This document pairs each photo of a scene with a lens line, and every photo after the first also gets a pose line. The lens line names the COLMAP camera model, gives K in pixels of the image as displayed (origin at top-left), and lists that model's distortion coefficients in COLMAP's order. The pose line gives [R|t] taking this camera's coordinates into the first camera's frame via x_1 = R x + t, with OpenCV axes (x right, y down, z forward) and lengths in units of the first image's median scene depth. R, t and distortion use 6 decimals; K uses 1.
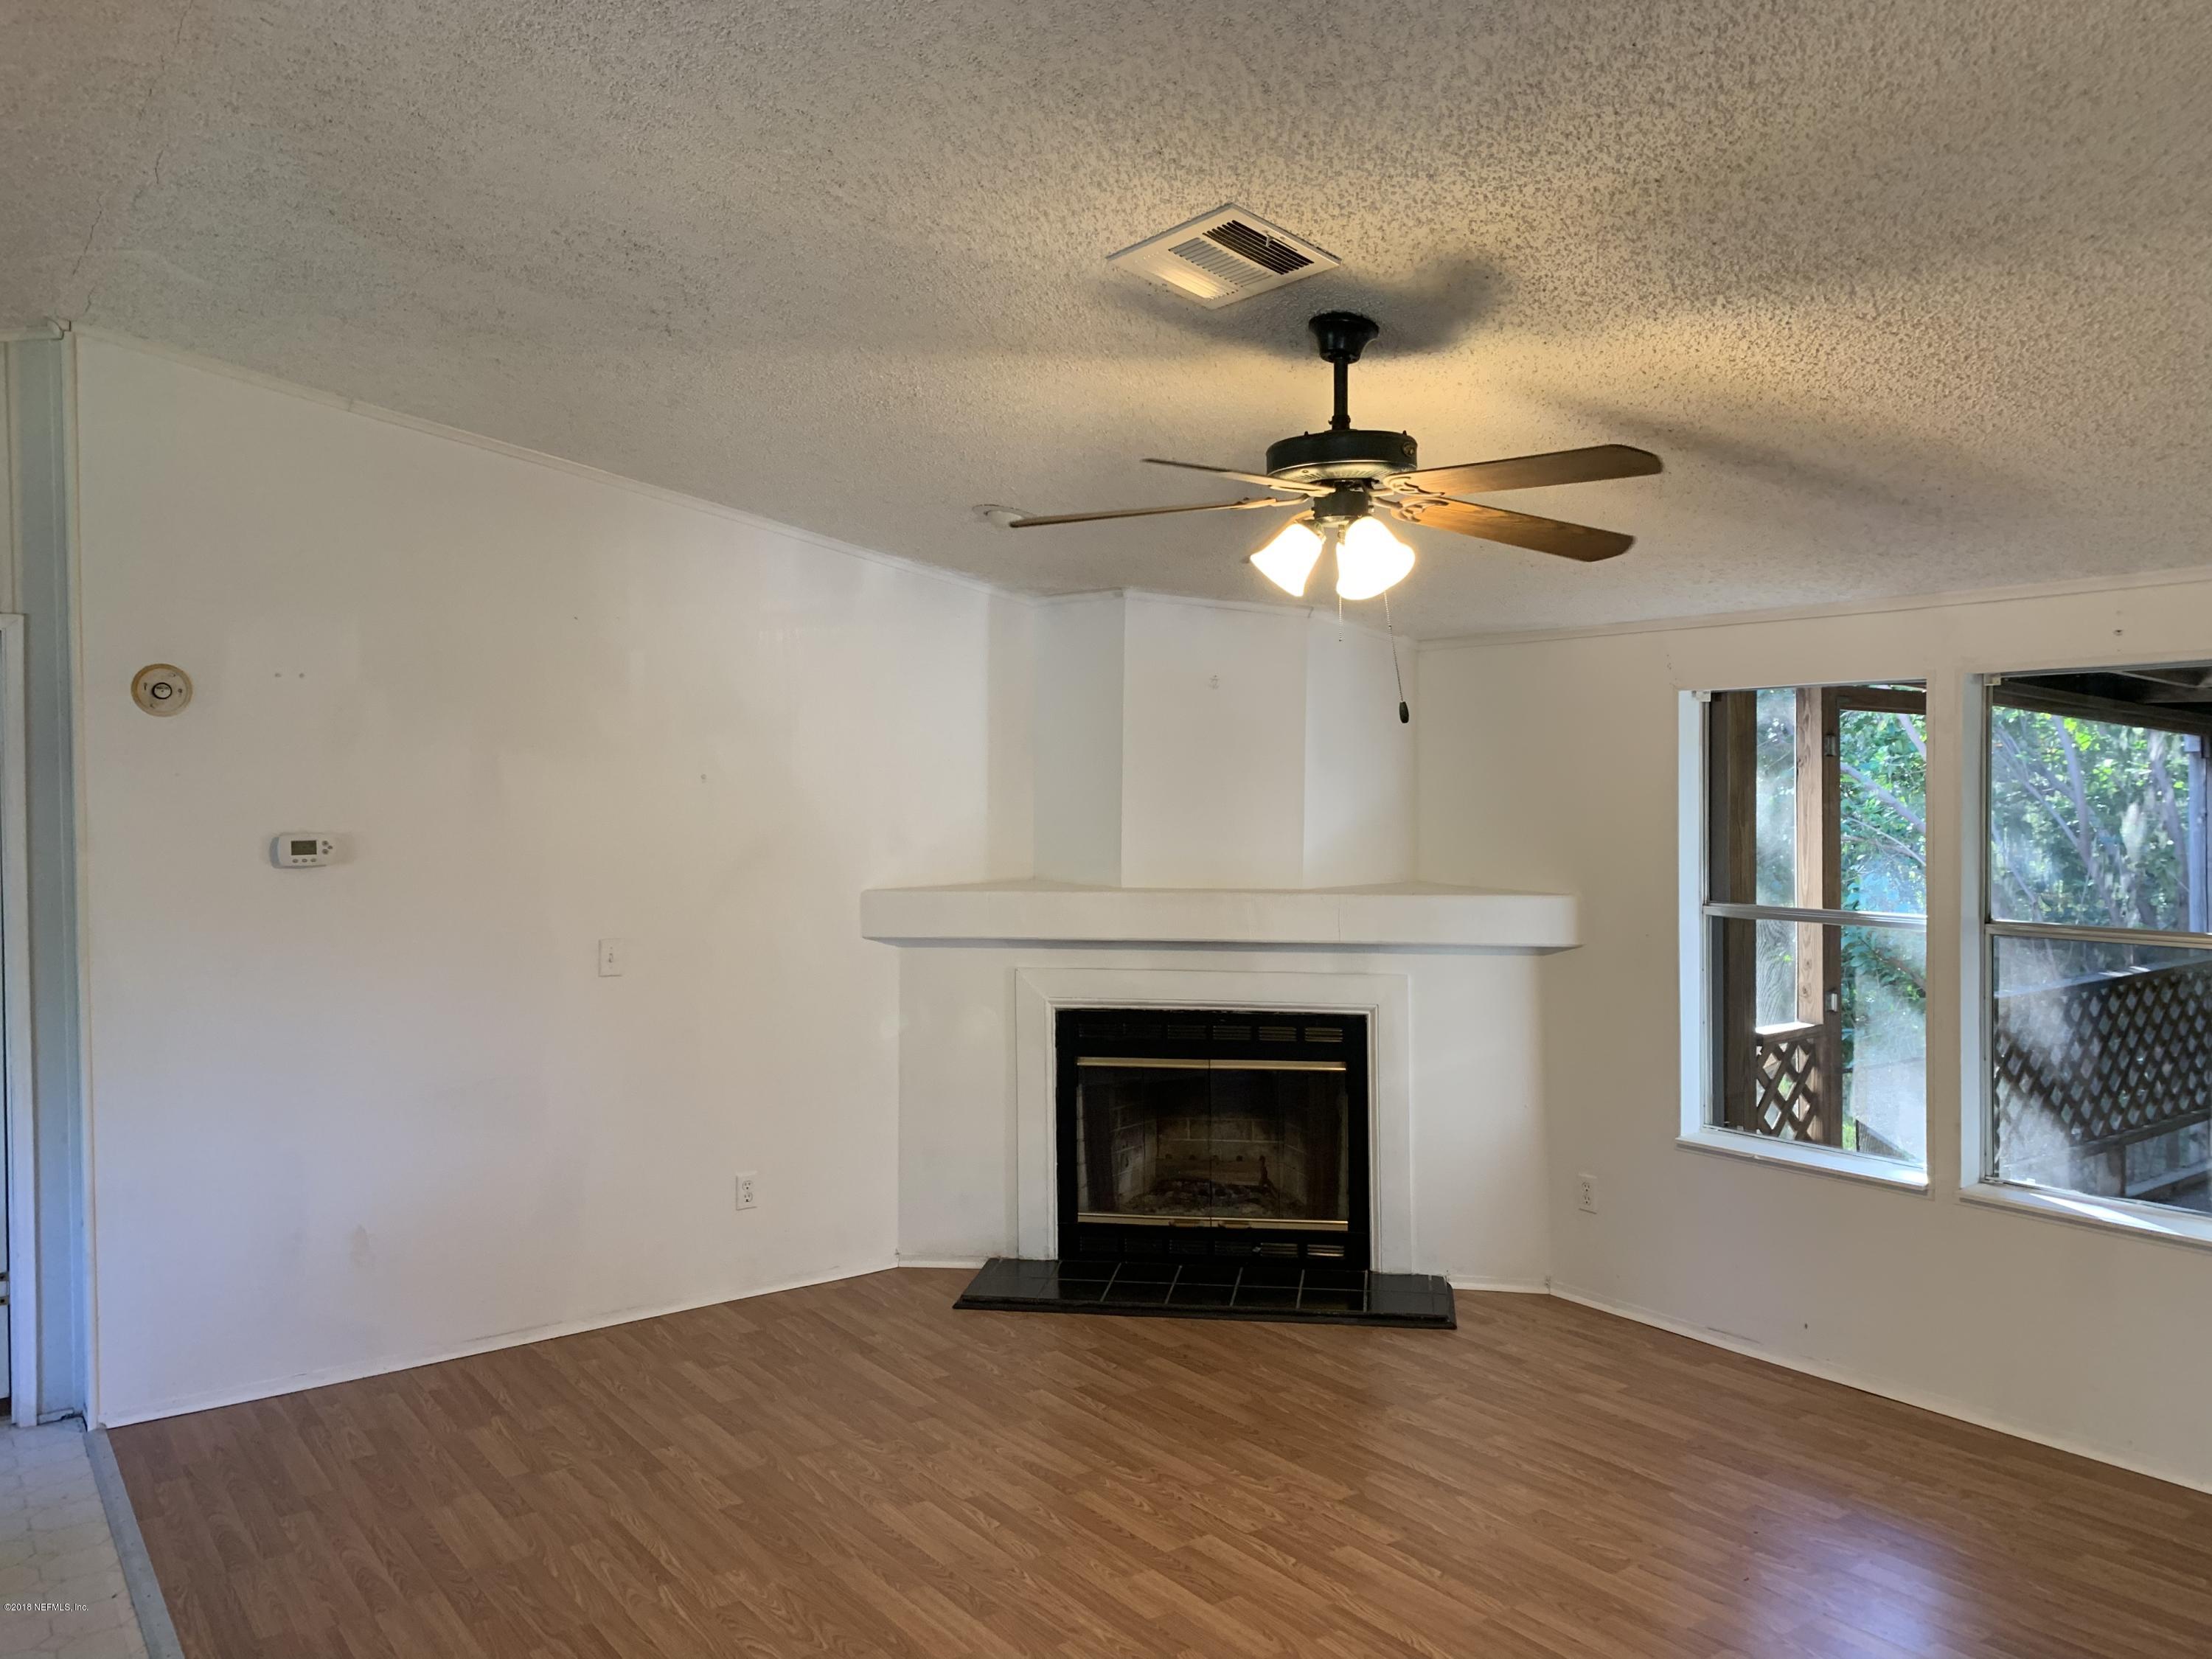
lens RADIAL K [[1726.6, 0, 1106.8], [0, 1726.6, 827.9], [0, 0, 1]] dist [-0.011629, -0.005561]
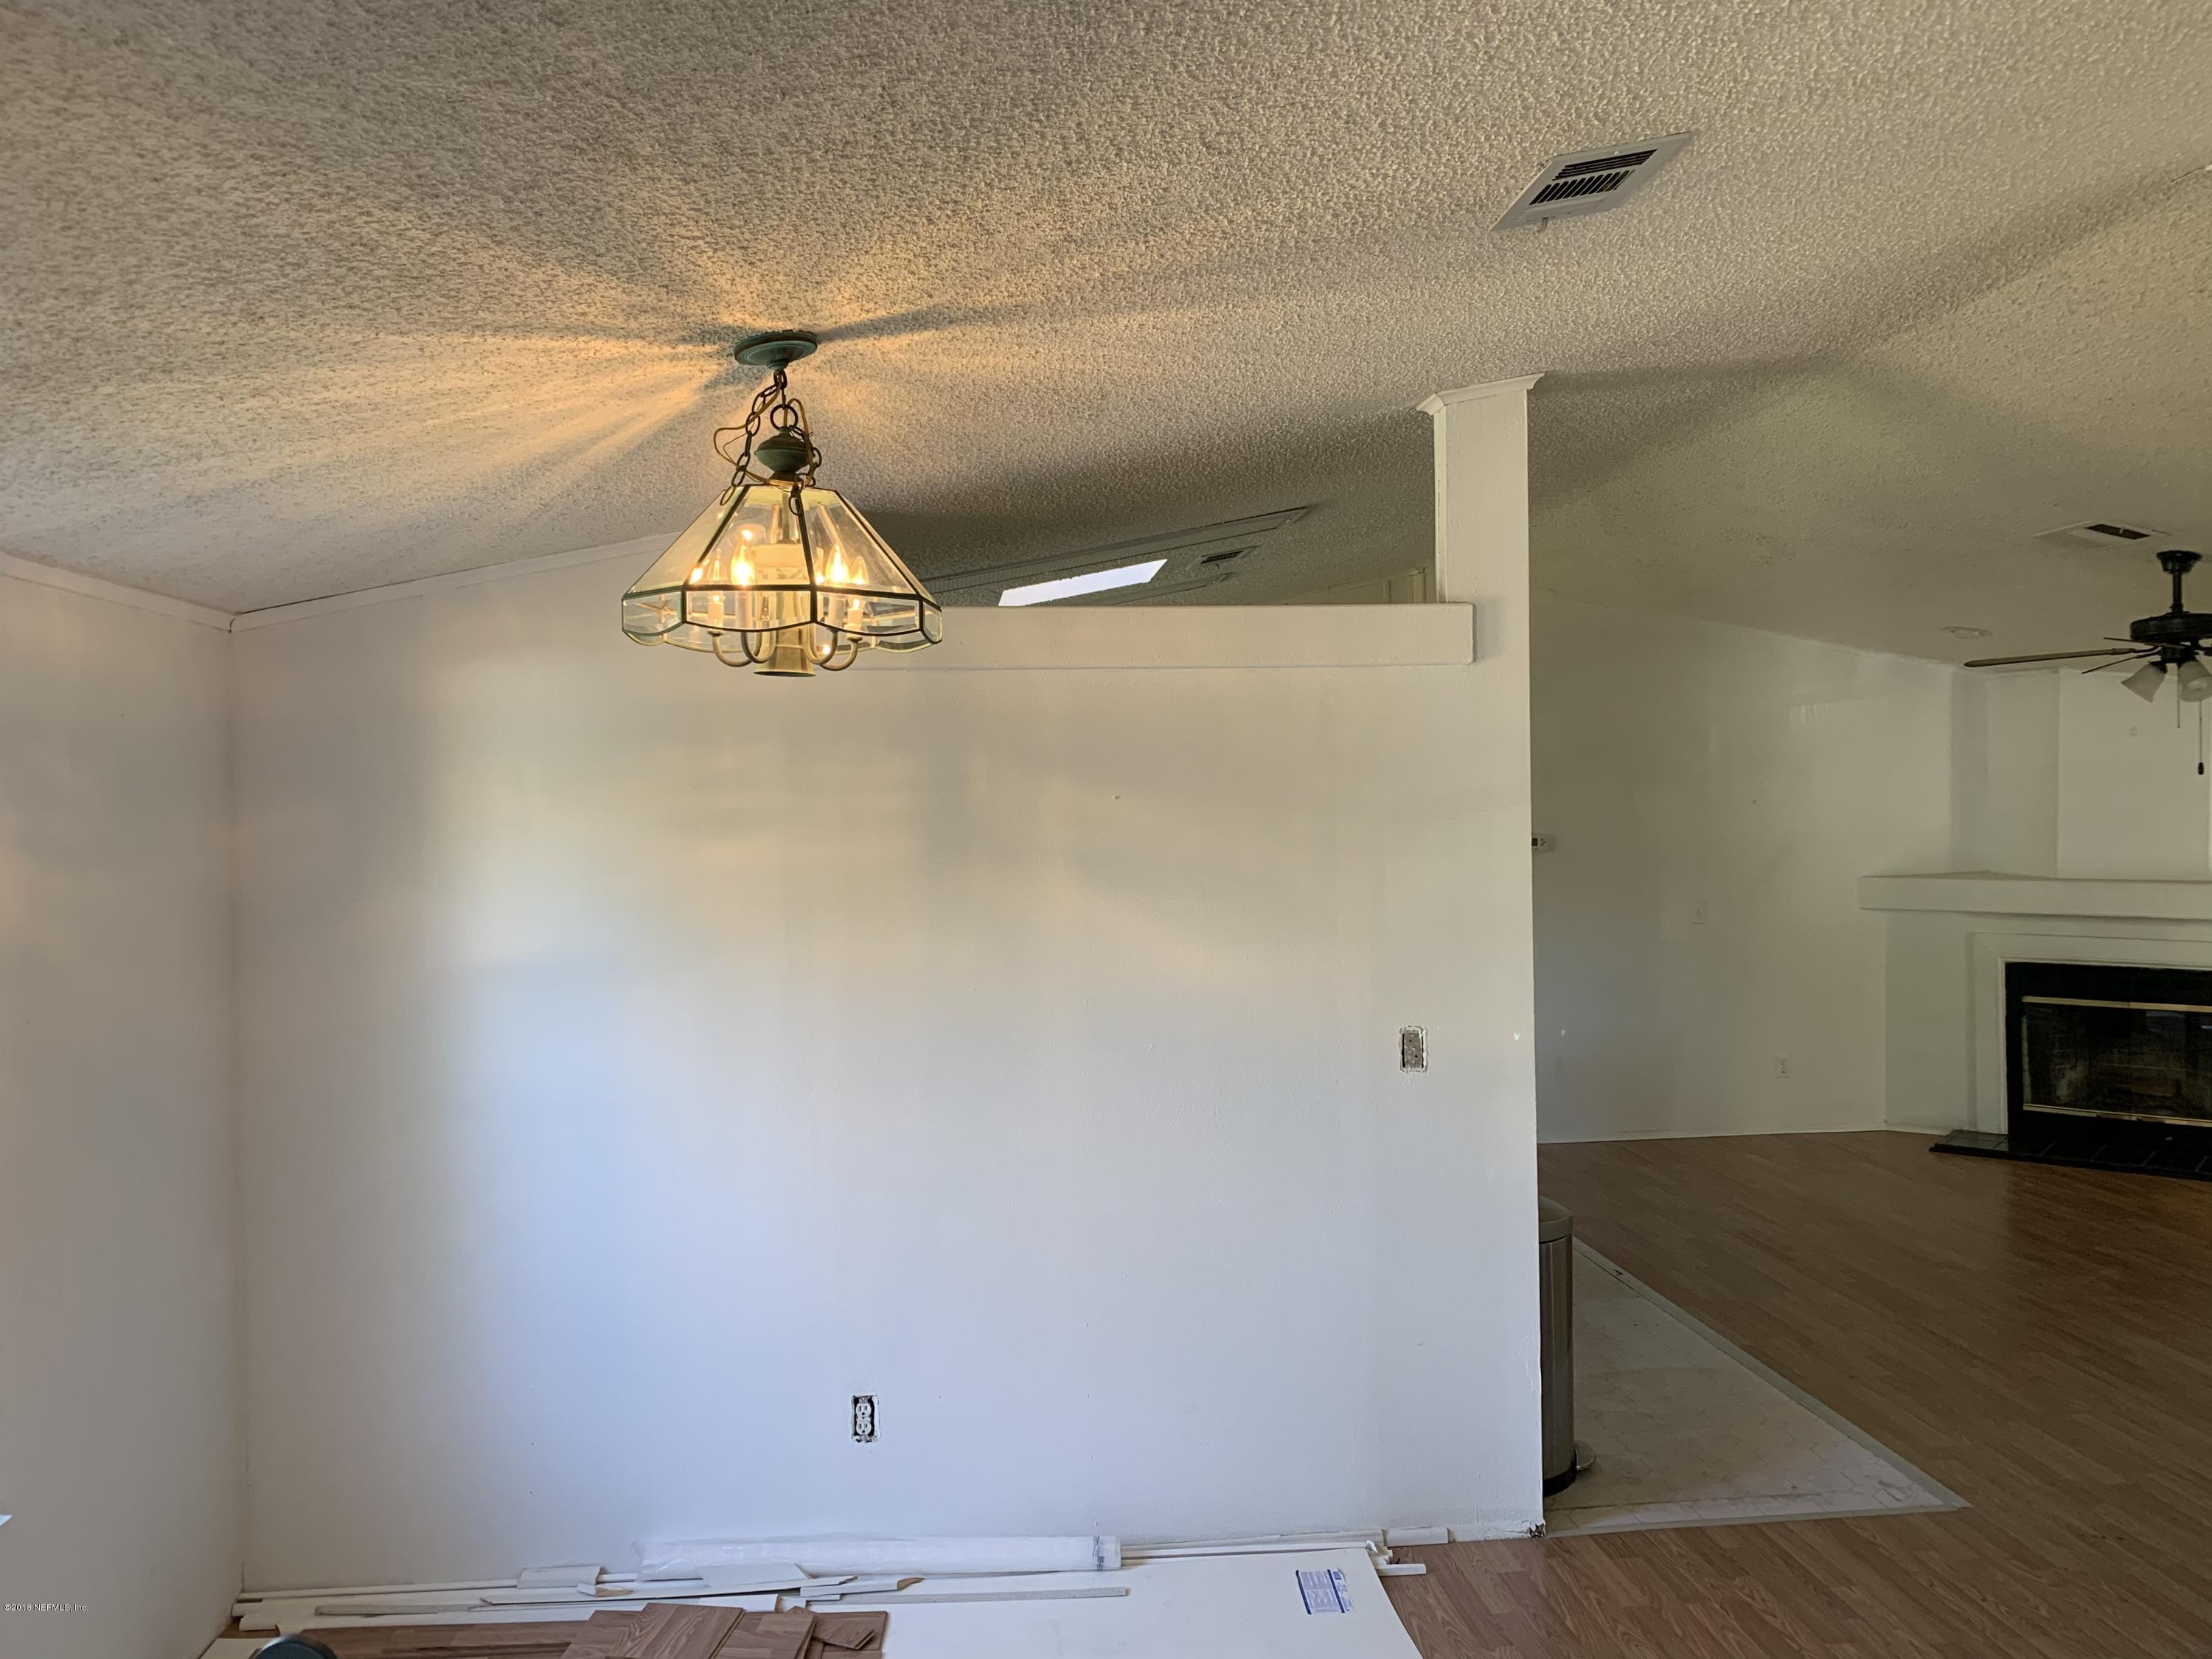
lens RADIAL K [[1726.6, 0, 1108.0], [0, 1726.6, 823.2], [0, 0, 1]] dist [-0.011629, -0.005561]
pose [[0.871832, -0.004272, -0.489786, 0.020955], [0.000408, 0.999968, -0.007995, 0.002748], [0.489805, 0.006770, 0.871806, -0.602585]]
